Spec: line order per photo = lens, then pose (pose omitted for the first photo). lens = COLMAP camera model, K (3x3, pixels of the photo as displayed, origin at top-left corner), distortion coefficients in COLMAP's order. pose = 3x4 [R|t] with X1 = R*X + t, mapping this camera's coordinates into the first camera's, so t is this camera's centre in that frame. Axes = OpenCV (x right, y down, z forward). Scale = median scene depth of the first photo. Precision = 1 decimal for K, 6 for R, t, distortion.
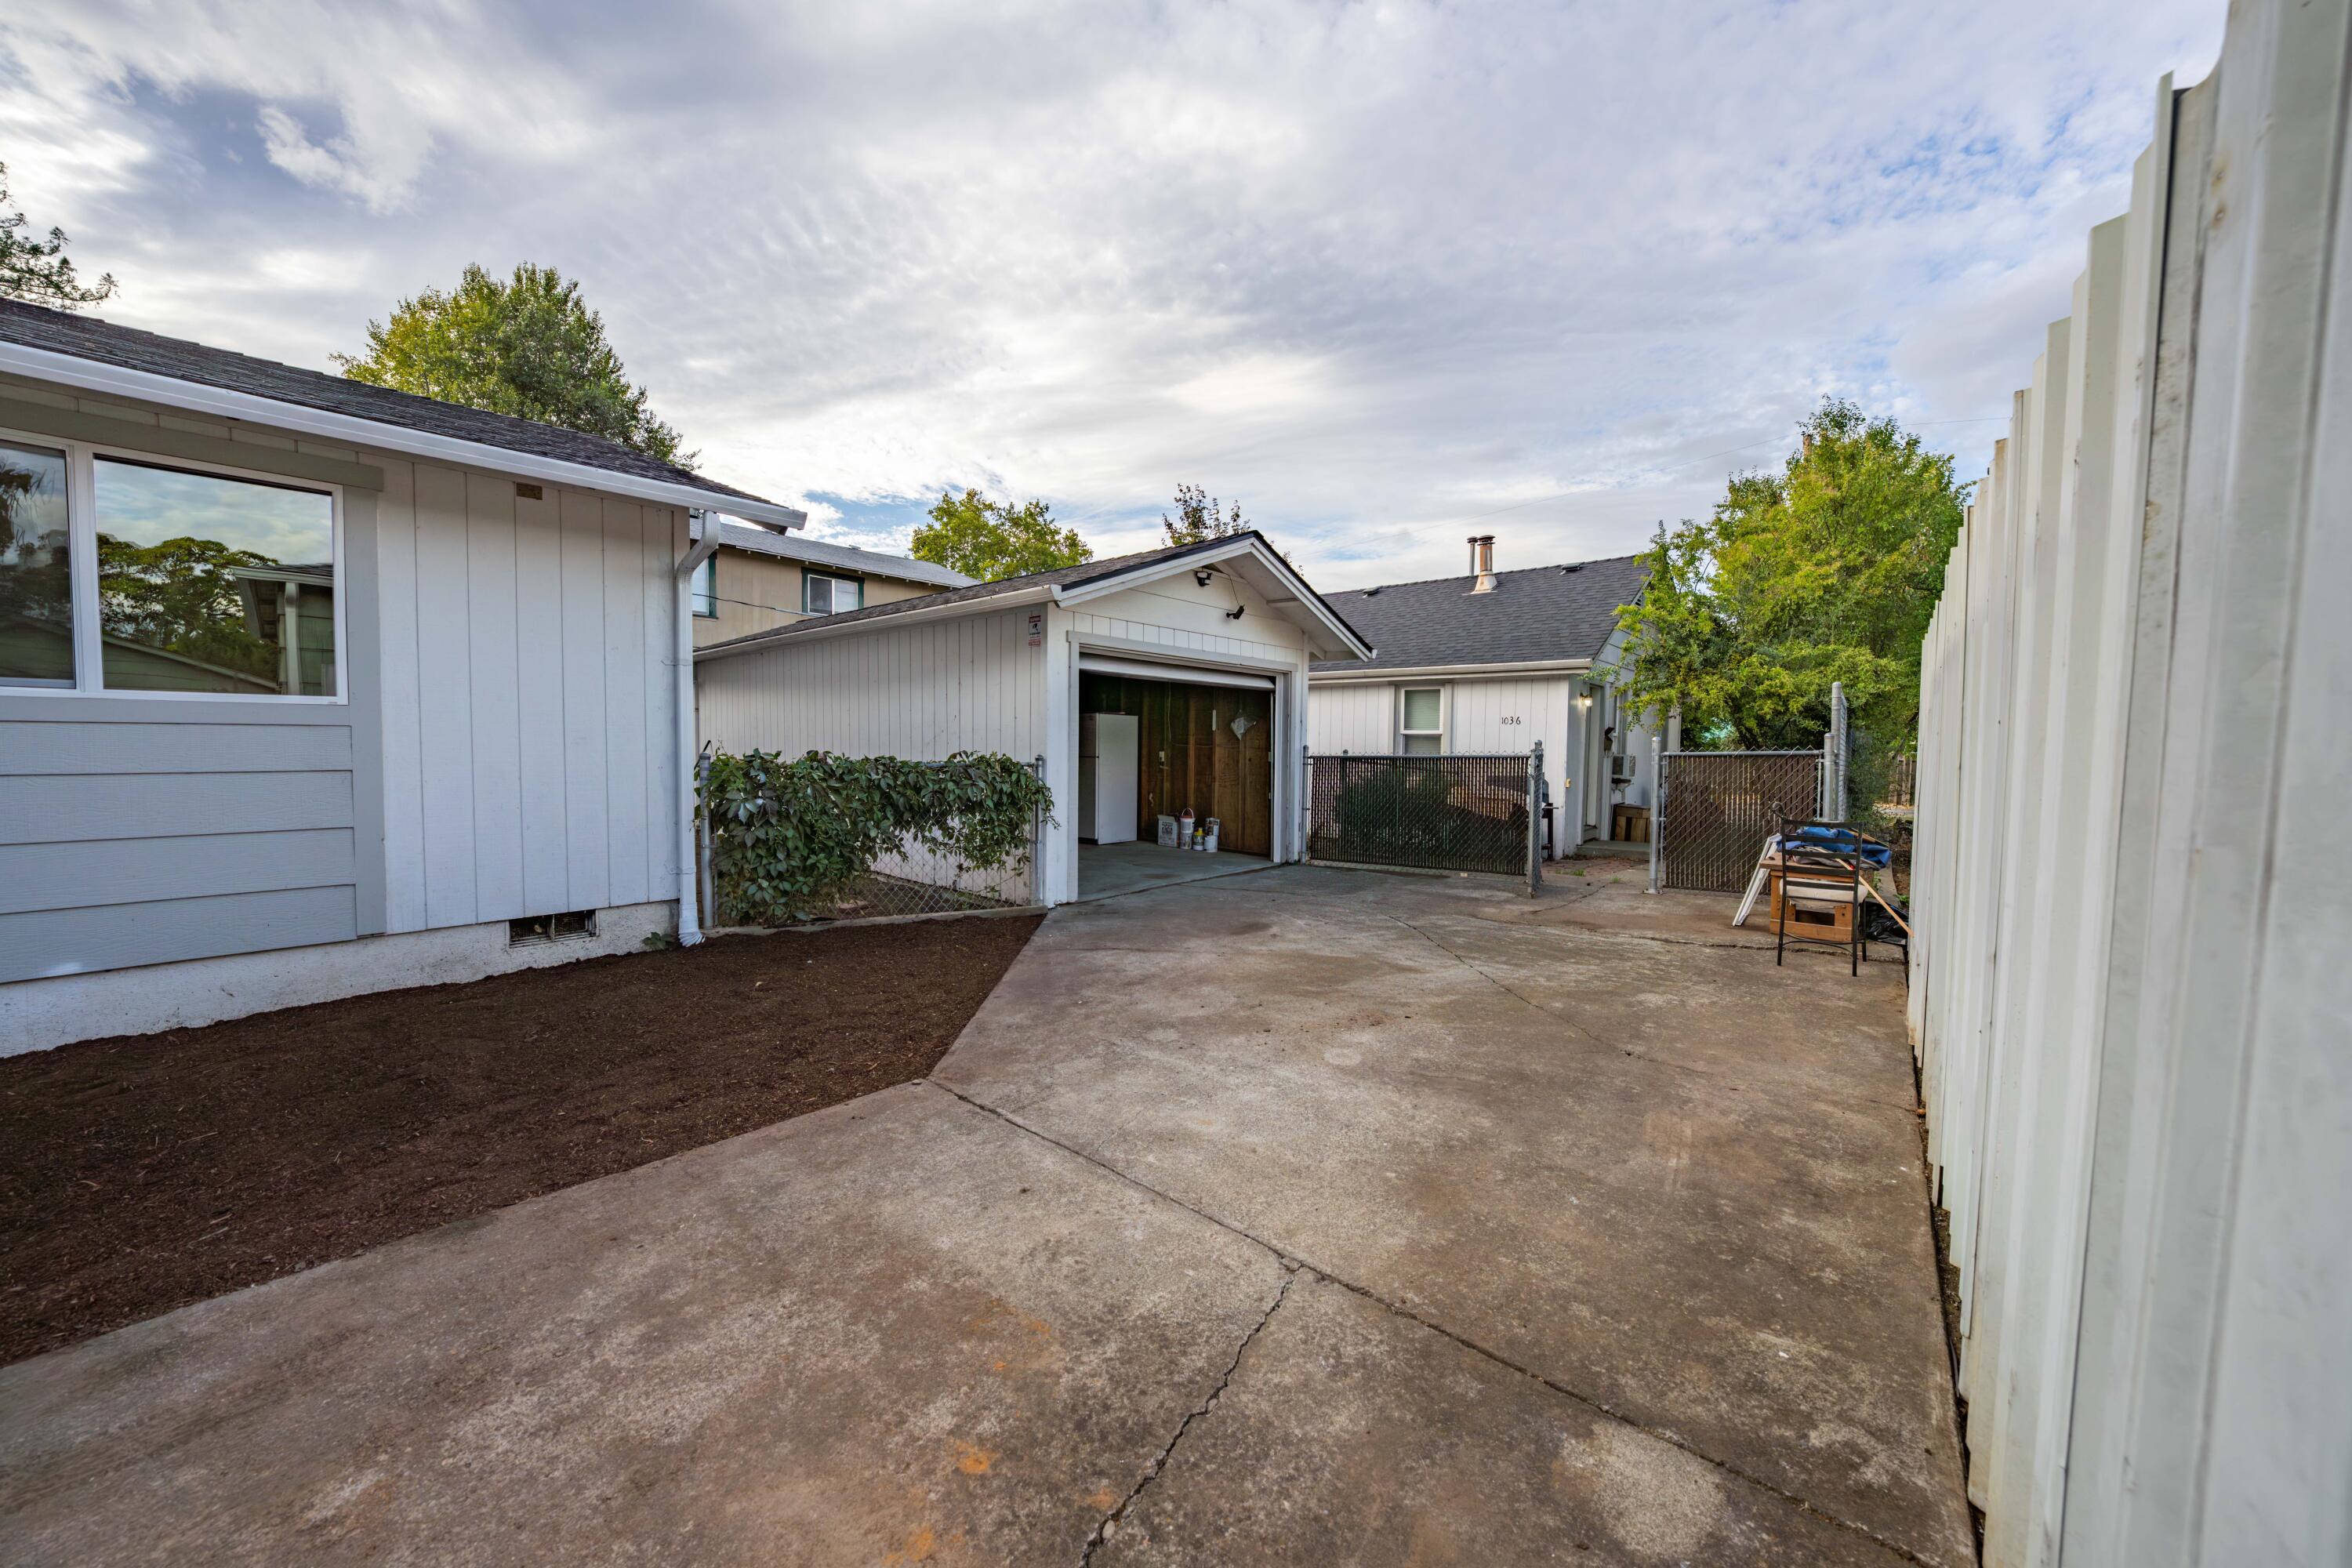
lens RADIAL K [[812.2, 0, 1180.2], [0, 812.2, 770.9], [0, 0, 1]] dist [-0.026063, 0.006908]
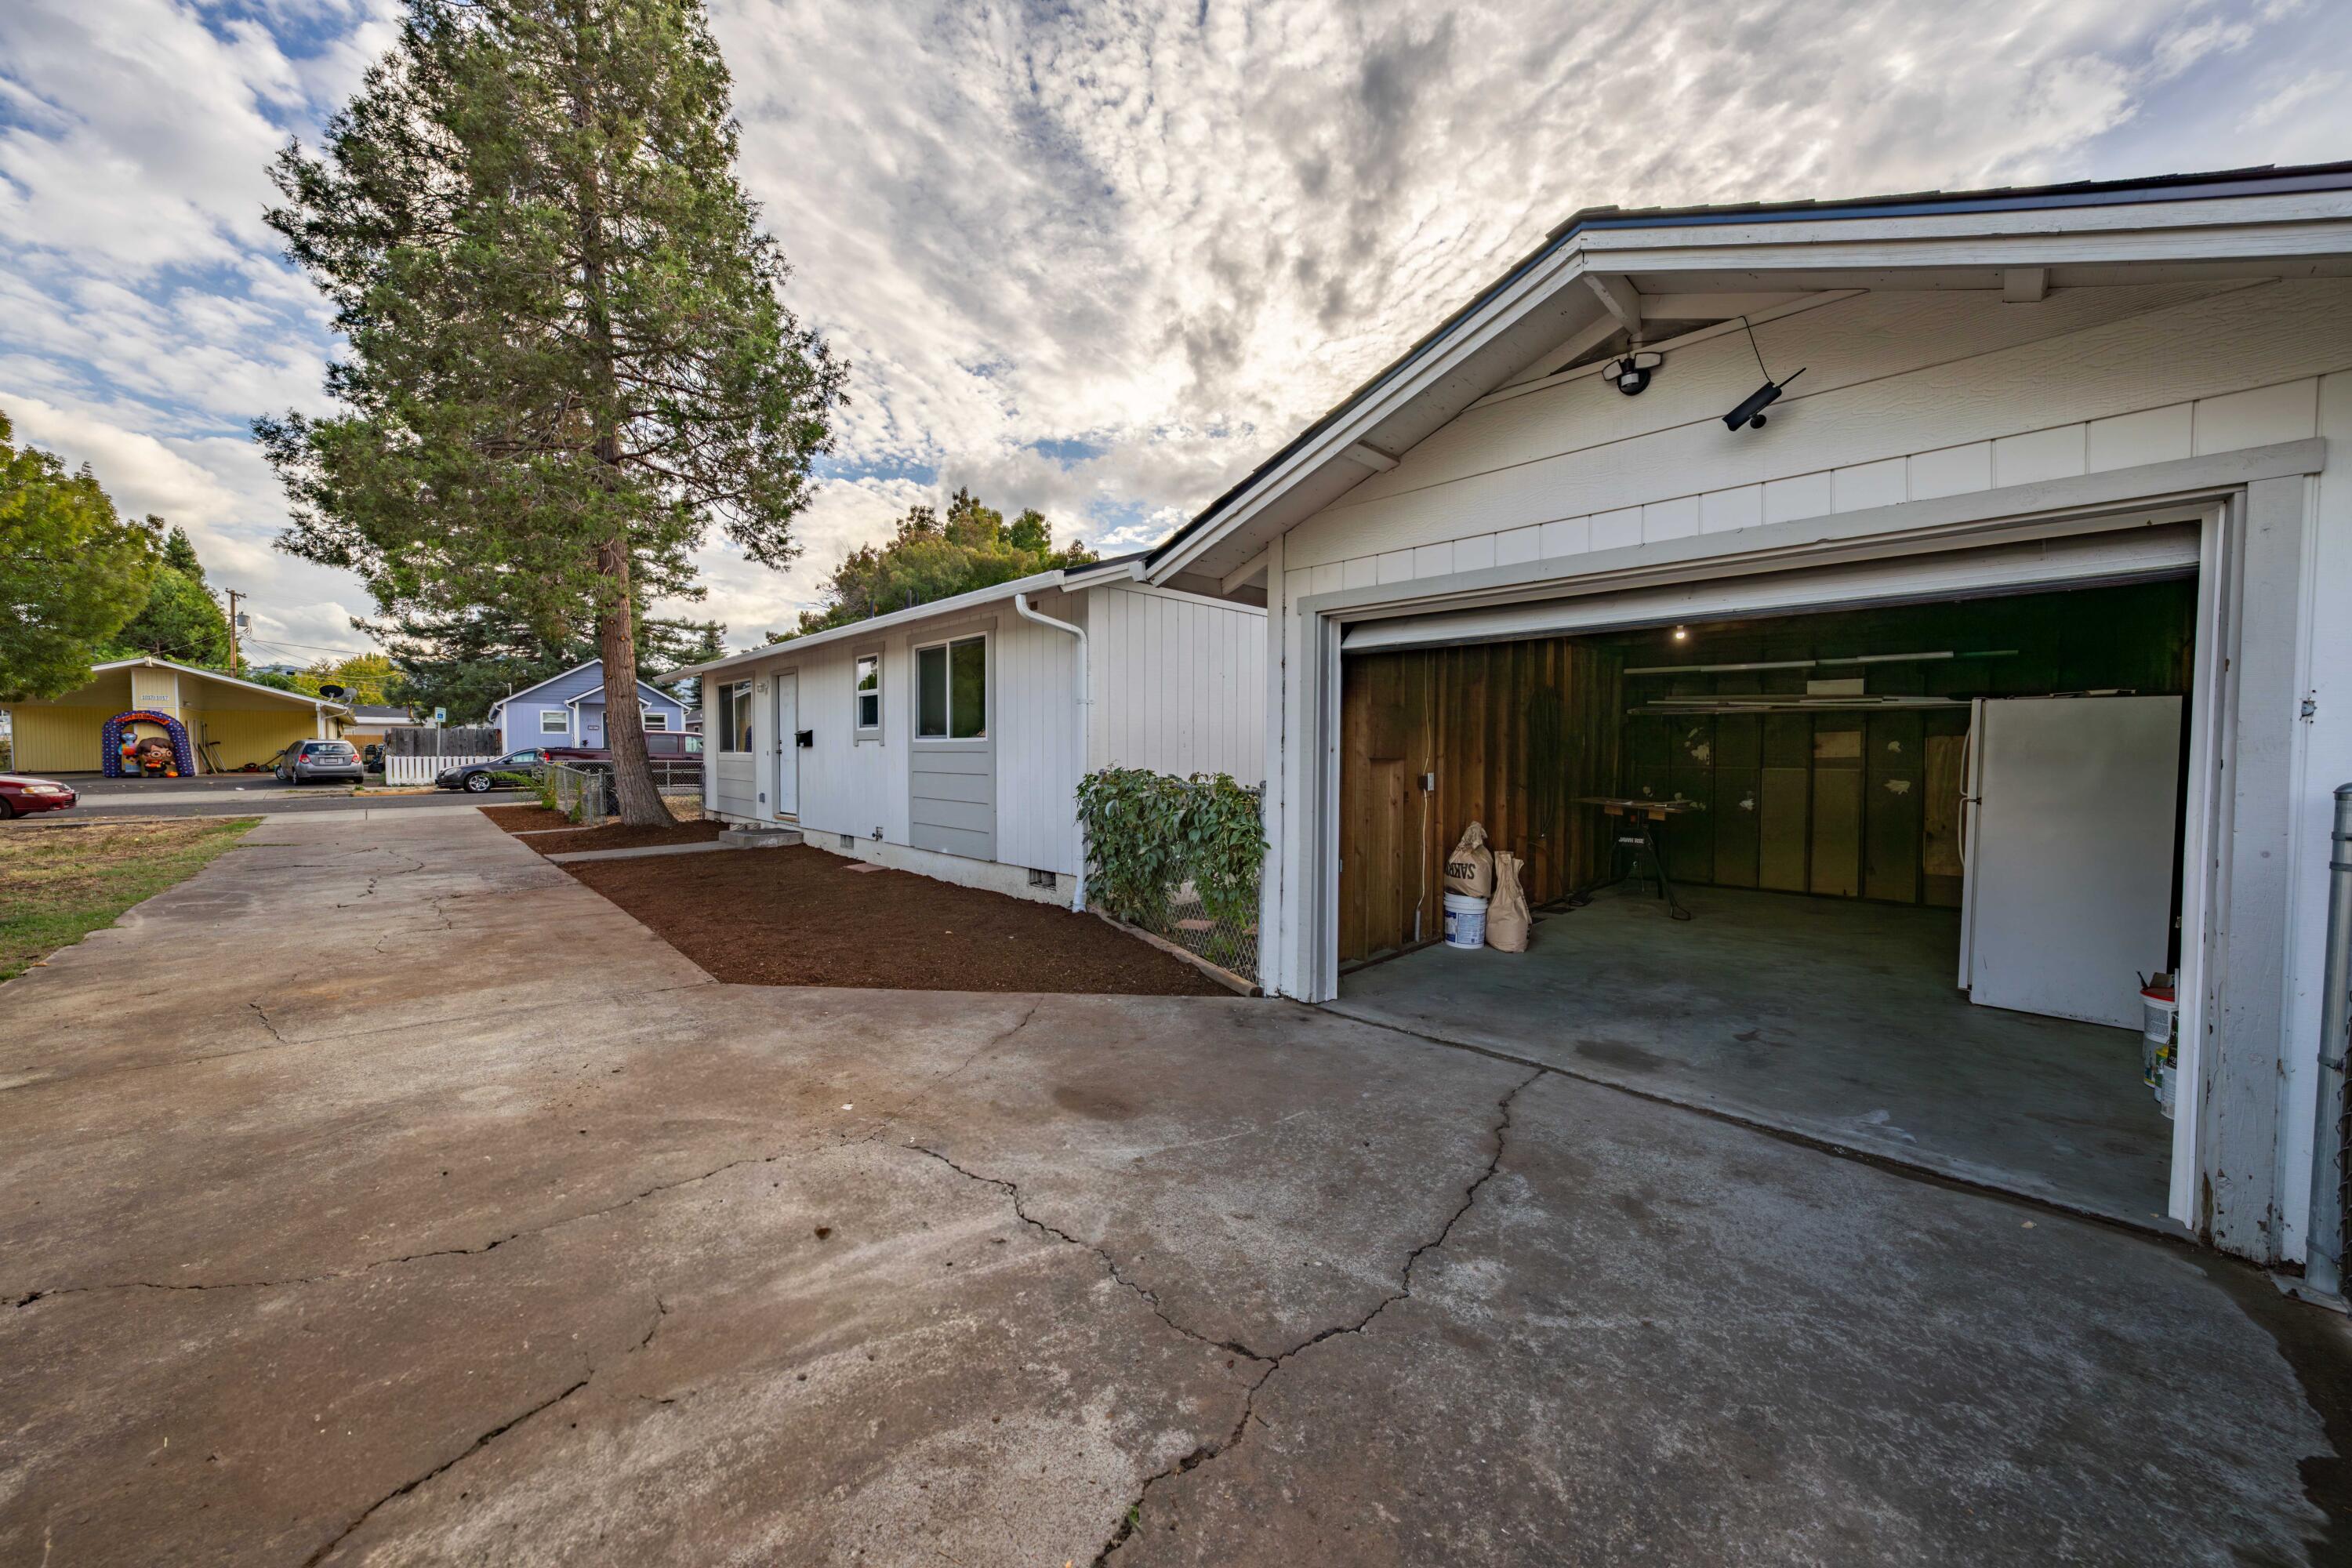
lens RADIAL K [[812.2, 0, 1180.2], [0, 812.2, 770.9], [0, 0, 1]] dist [-0.026063, 0.006908]
pose [[-0.072109, 0.012051, -0.997324, 0.797259], [-0.036906, 0.999210, 0.014742, -0.051327], [0.996714, 0.037870, -0.071608, 1.387239]]
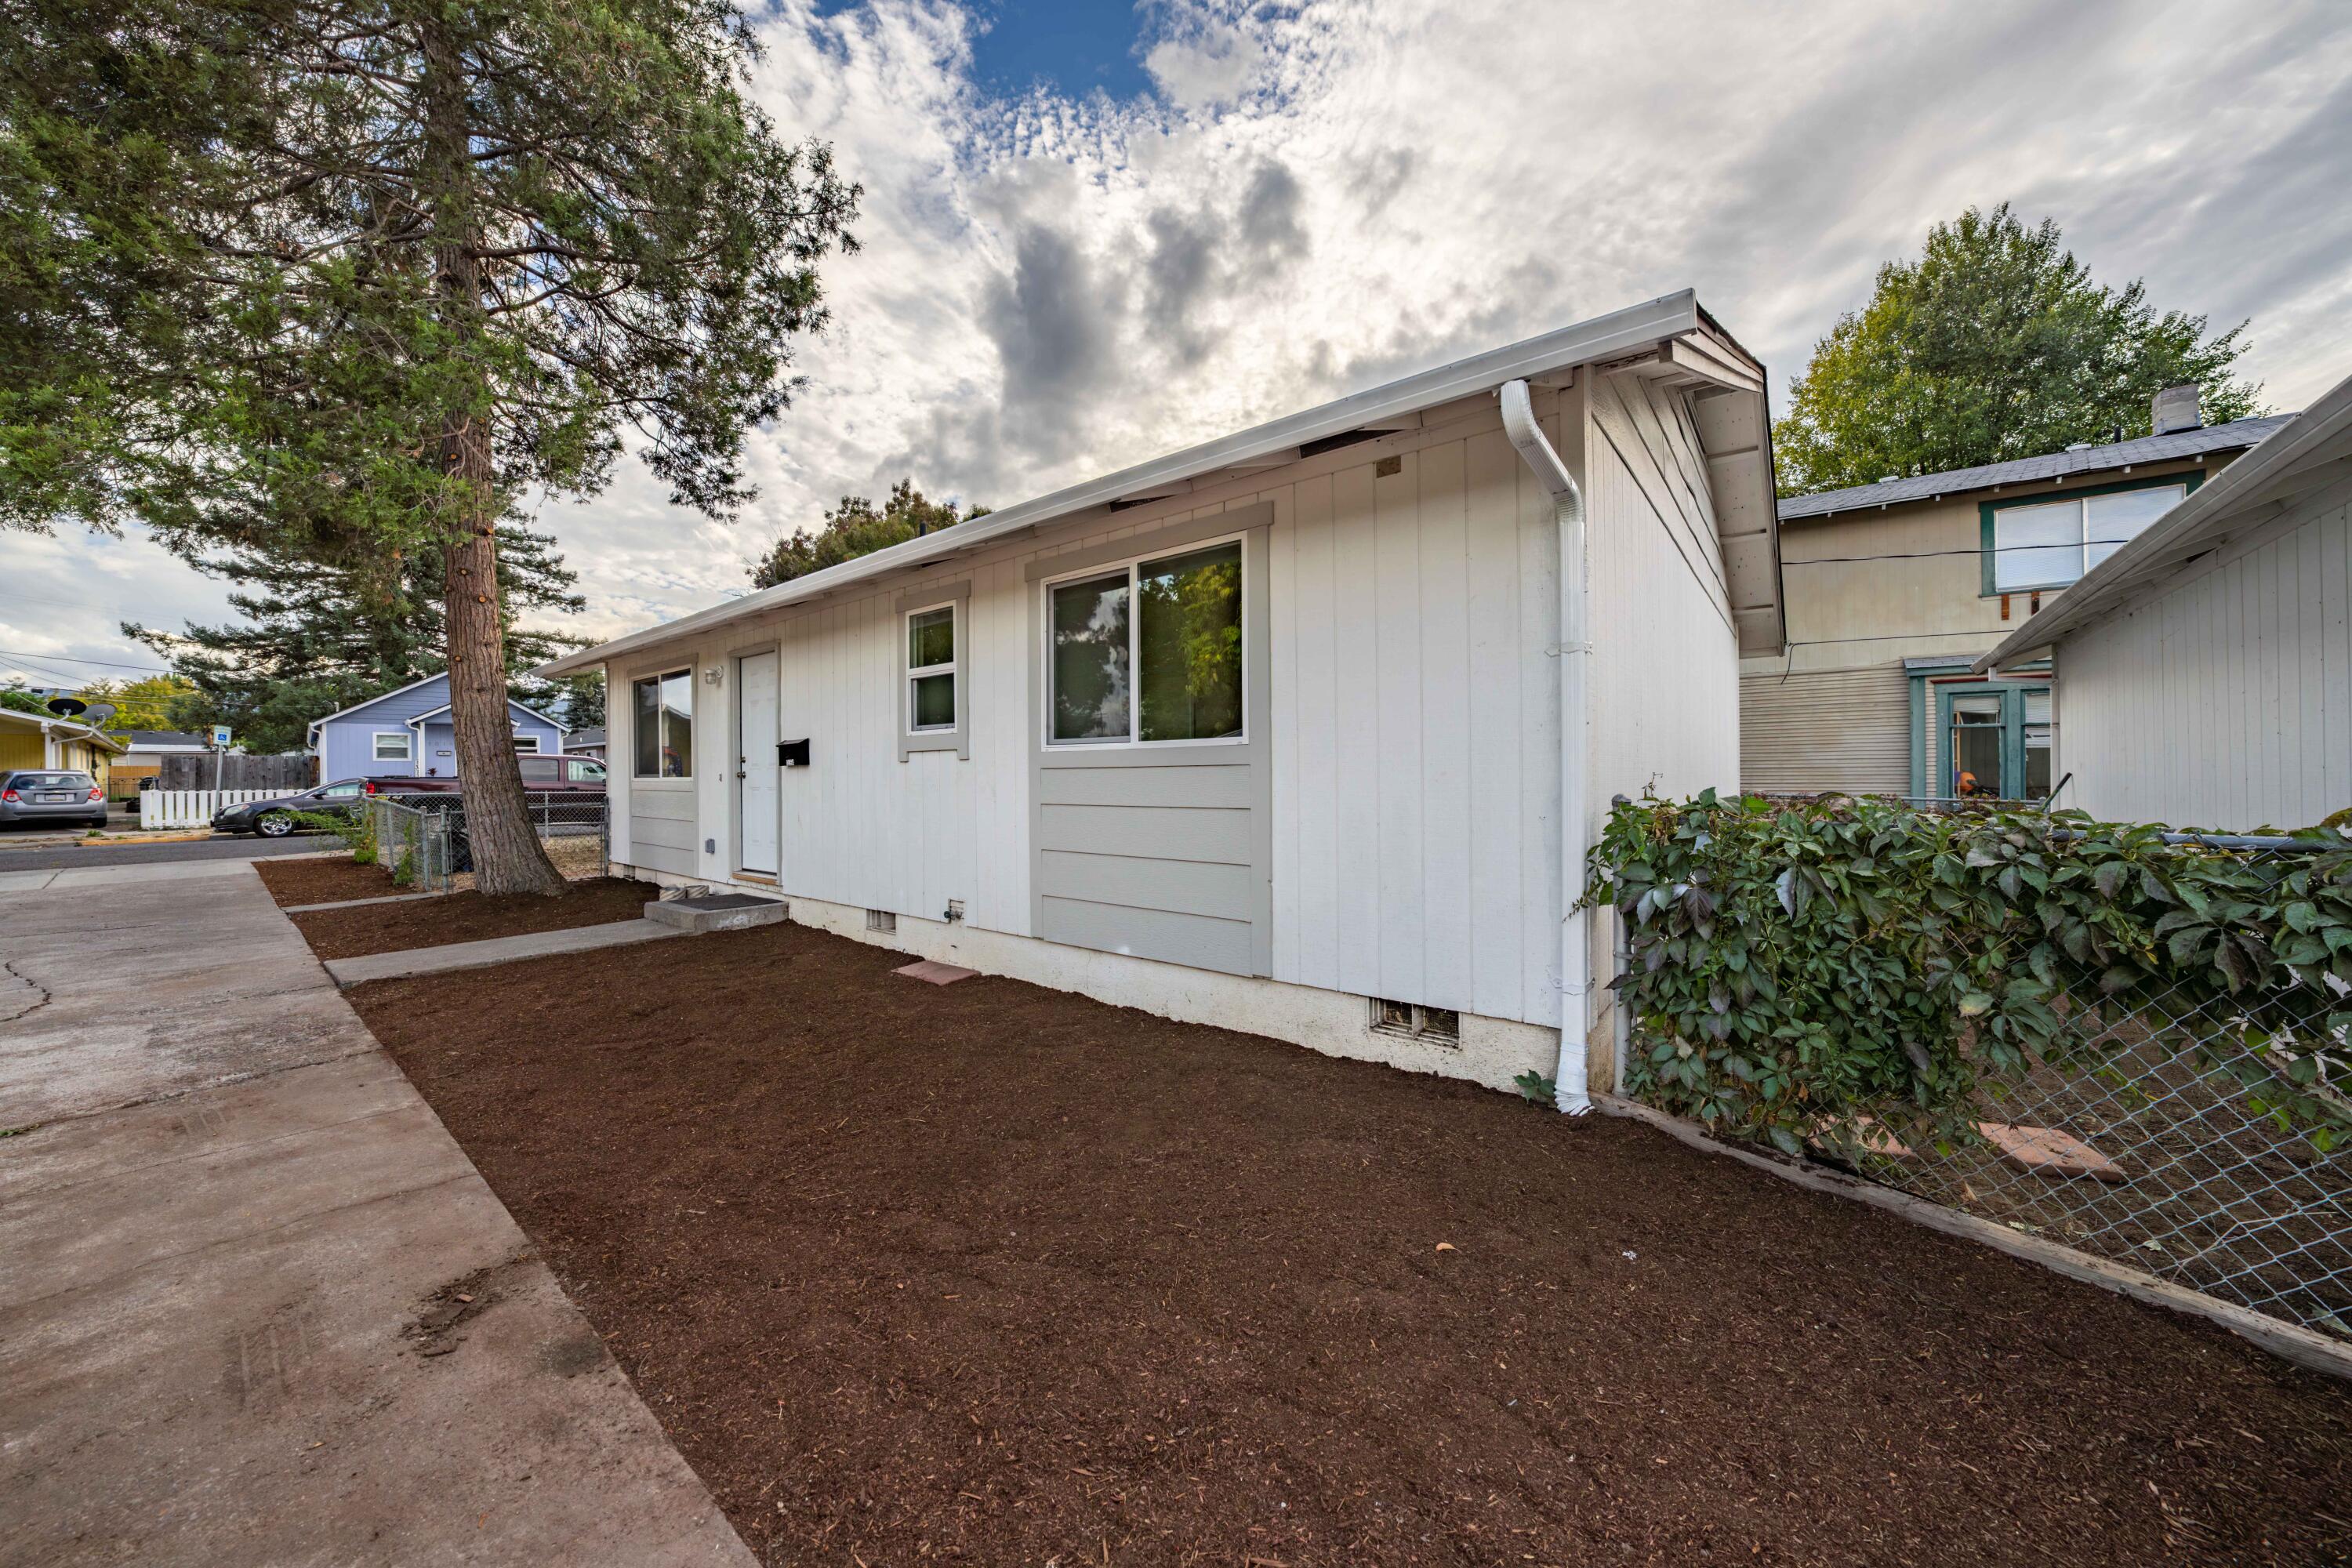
lens RADIAL K [[812.2, 0, 1180.2], [0, 812.2, 770.9], [0, 0, 1]] dist [-0.026063, 0.006908]
pose [[0.038519, -0.018171, -0.999093, -0.007673], [-0.024611, 0.999514, -0.019127, -0.025523], [0.998955, 0.025326, 0.038054, 0.745580]]
